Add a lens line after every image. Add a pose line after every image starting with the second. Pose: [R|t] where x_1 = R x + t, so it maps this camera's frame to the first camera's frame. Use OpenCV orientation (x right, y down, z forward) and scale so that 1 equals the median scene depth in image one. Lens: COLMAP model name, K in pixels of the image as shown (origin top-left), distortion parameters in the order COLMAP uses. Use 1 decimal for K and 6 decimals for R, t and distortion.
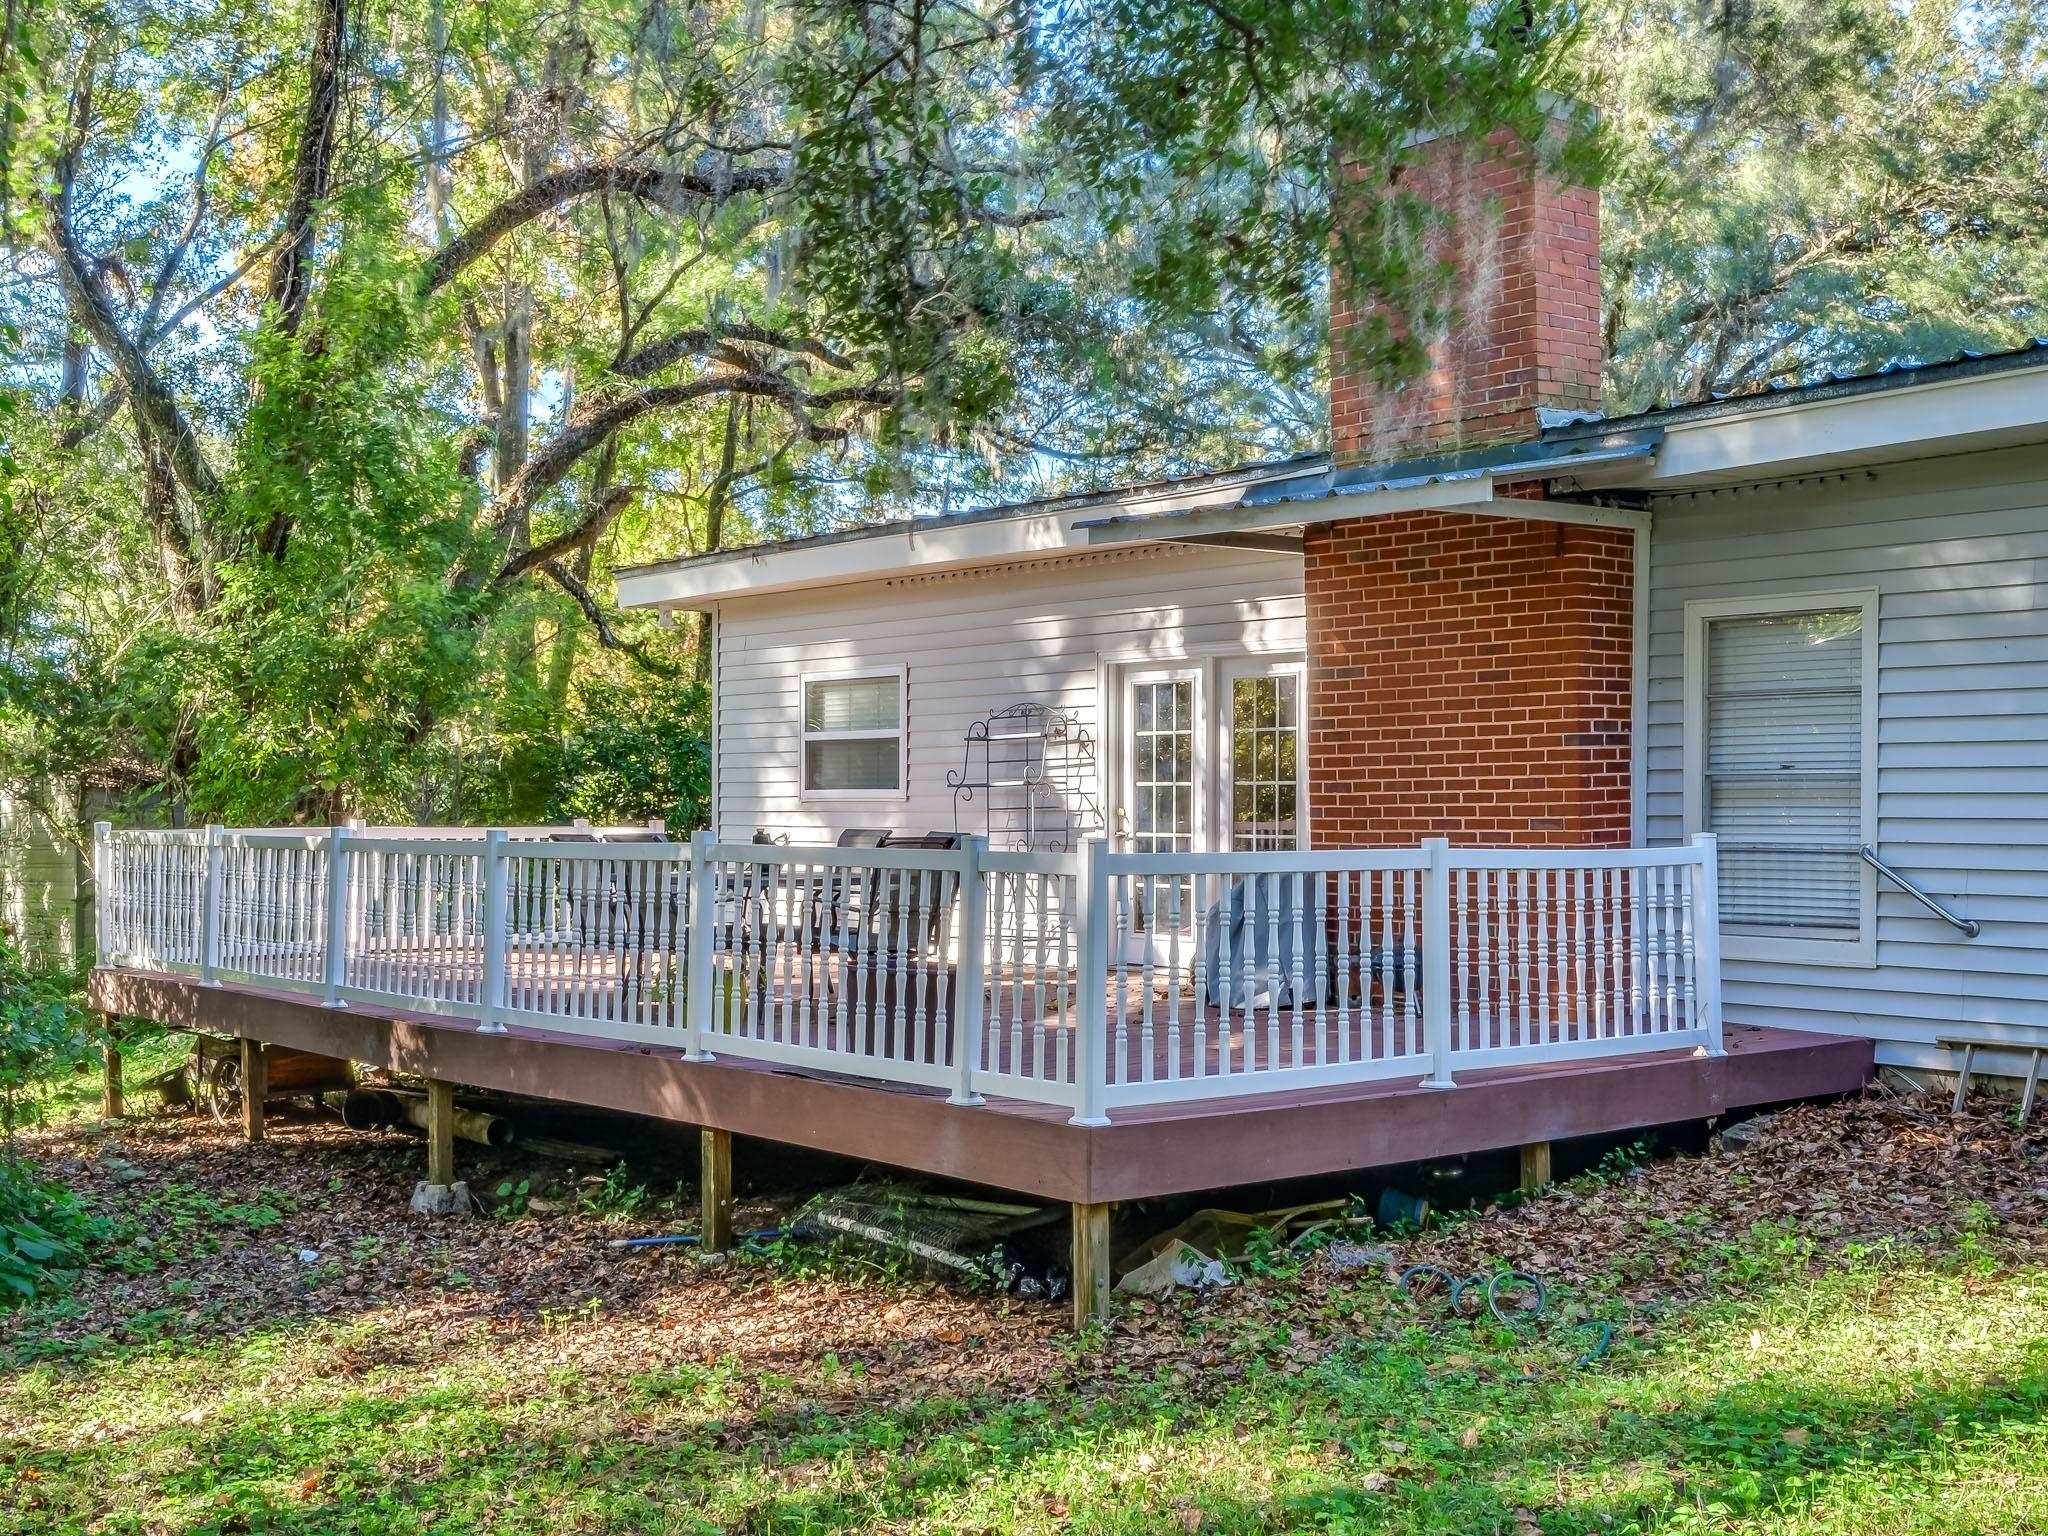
lens RADIAL K [[2296.7, 0, 1024.9], [0, 2296.7, 771.8], [0, 0, 1]] dist [-0.018710, 0.000000]
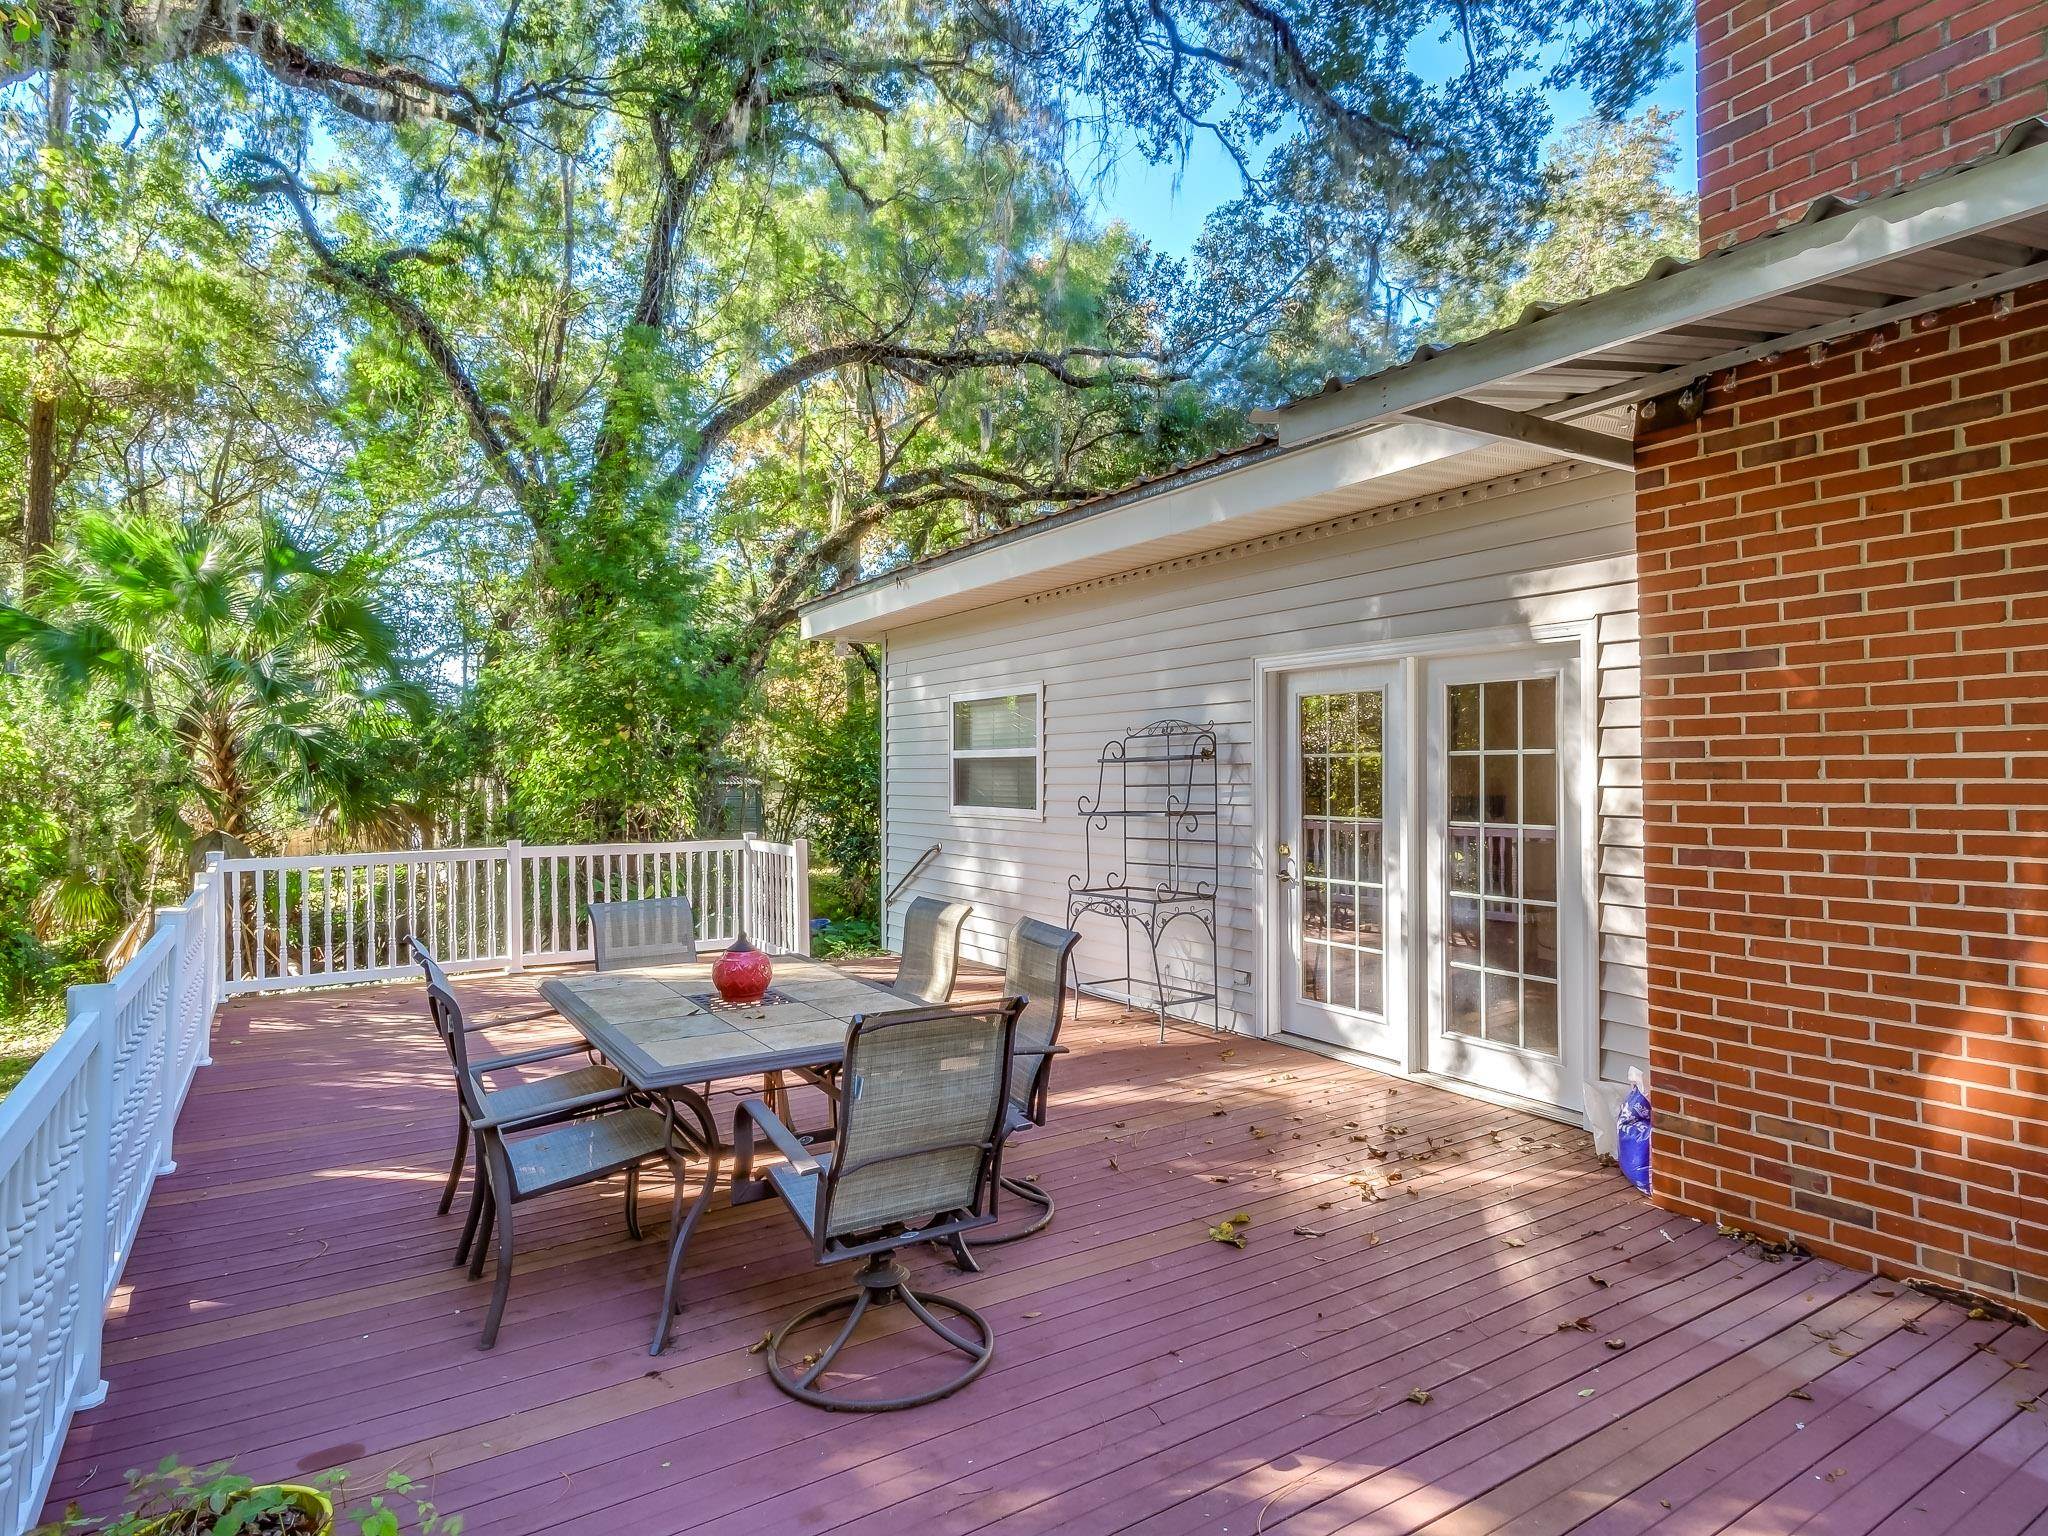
lens RADIAL K [[1172.3, 0, 1023.5], [0, 1172.3, 765.5], [0, 0, 1]] dist [0.002693, 0.000414]
pose [[0.993215, -0.003092, -0.116249, -0.002152], [0.003771, 0.999977, 0.005624, -0.015920], [0.116229, -0.006024, 0.993204, 0.571691]]
